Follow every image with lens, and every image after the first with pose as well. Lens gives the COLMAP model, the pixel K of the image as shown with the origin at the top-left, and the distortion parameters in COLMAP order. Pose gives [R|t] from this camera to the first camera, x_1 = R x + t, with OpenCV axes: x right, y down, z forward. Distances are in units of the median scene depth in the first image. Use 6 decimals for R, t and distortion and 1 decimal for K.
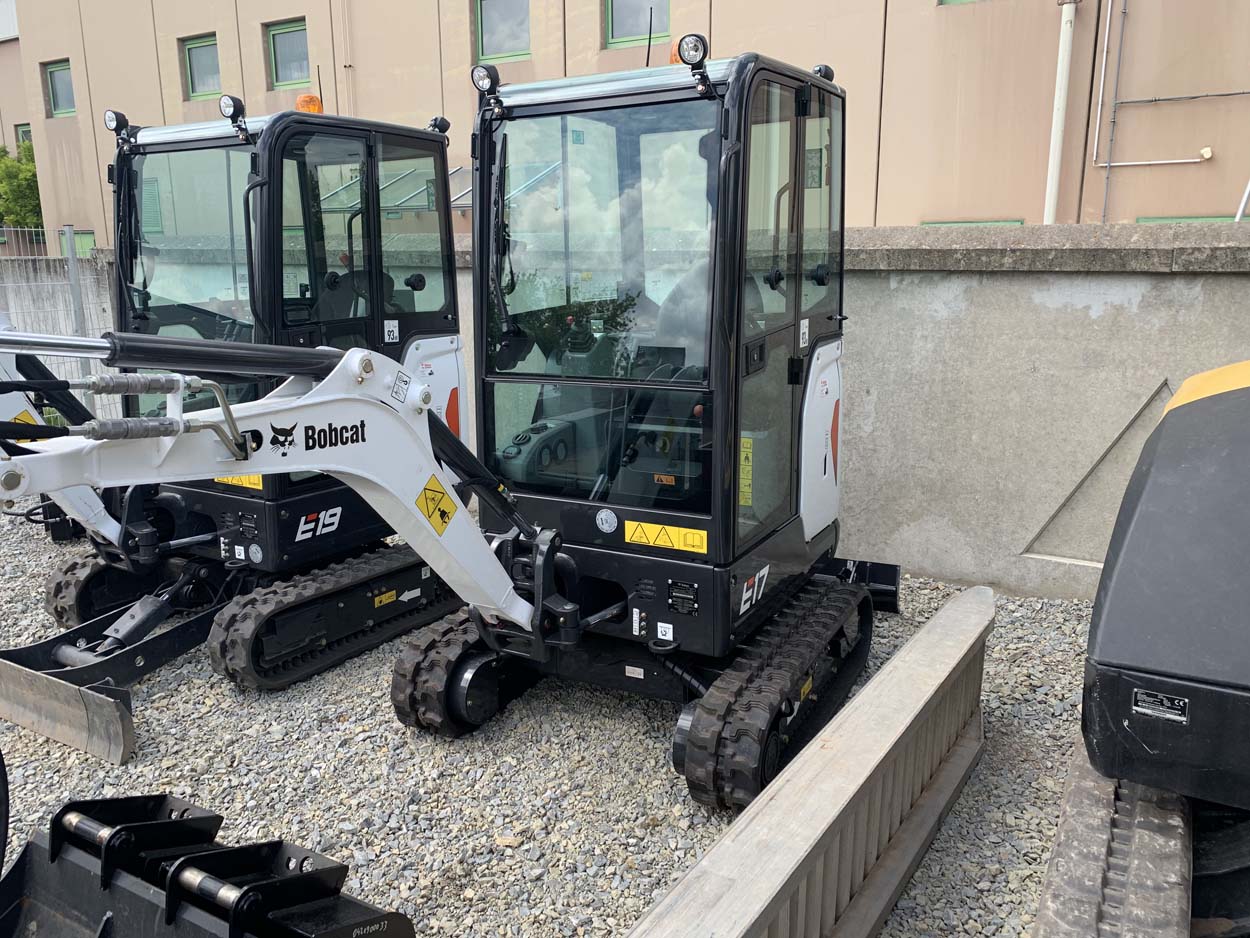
lens RADIAL K [[965.6, 0, 632.6], [0, 965.6, 464.1], [0, 0, 1]] dist [0.063743, -0.079770]
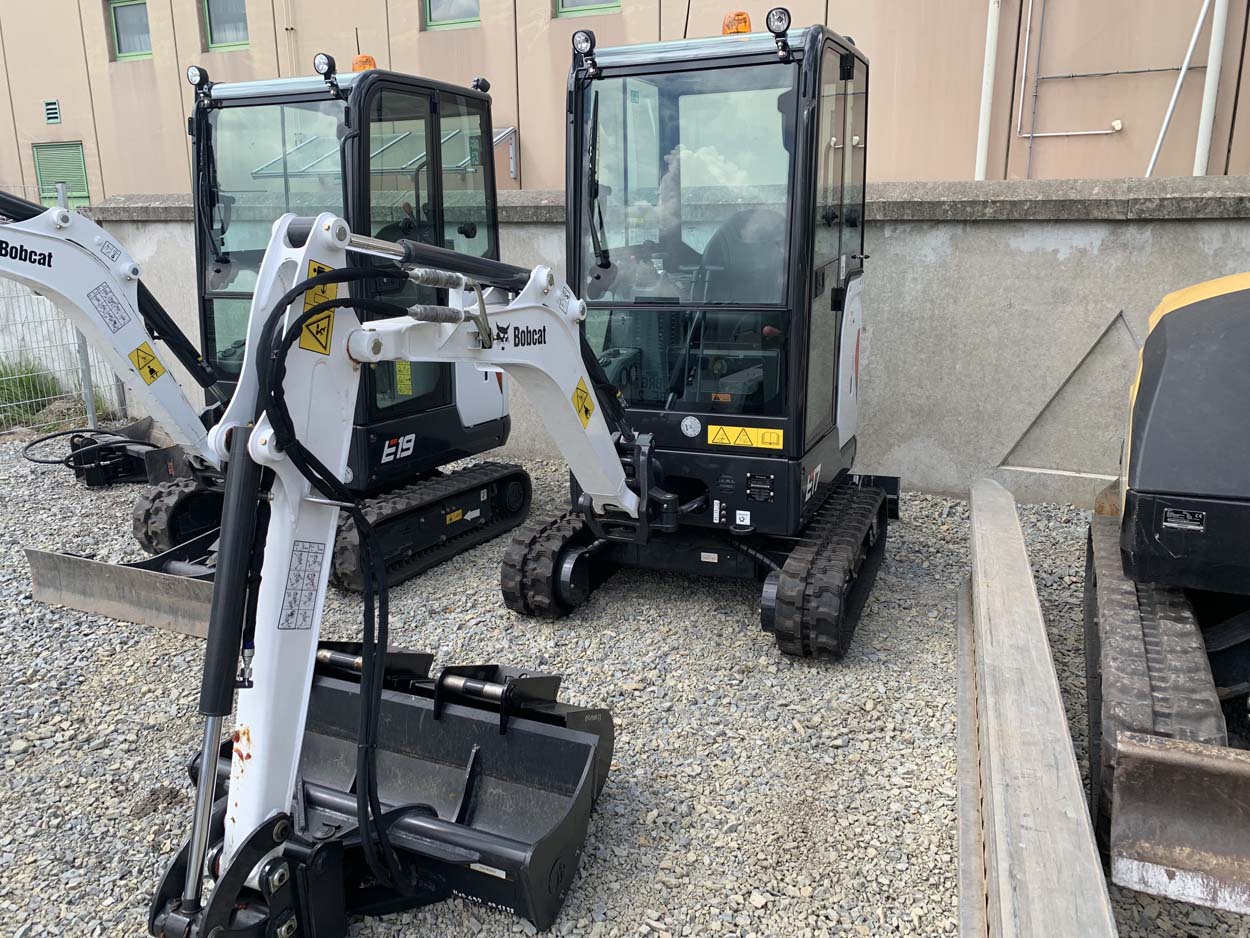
lens RADIAL K [[974.2, 0, 625.0], [0, 974.2, 469.0], [0, 0, 1]] dist [0.090862, -0.140079]
pose [[0.994828, -0.022969, 0.098945, -0.192722], [0.020428, 0.999437, 0.026614, 0.066154], [-0.099500, -0.024455, 0.994737, -0.149546]]
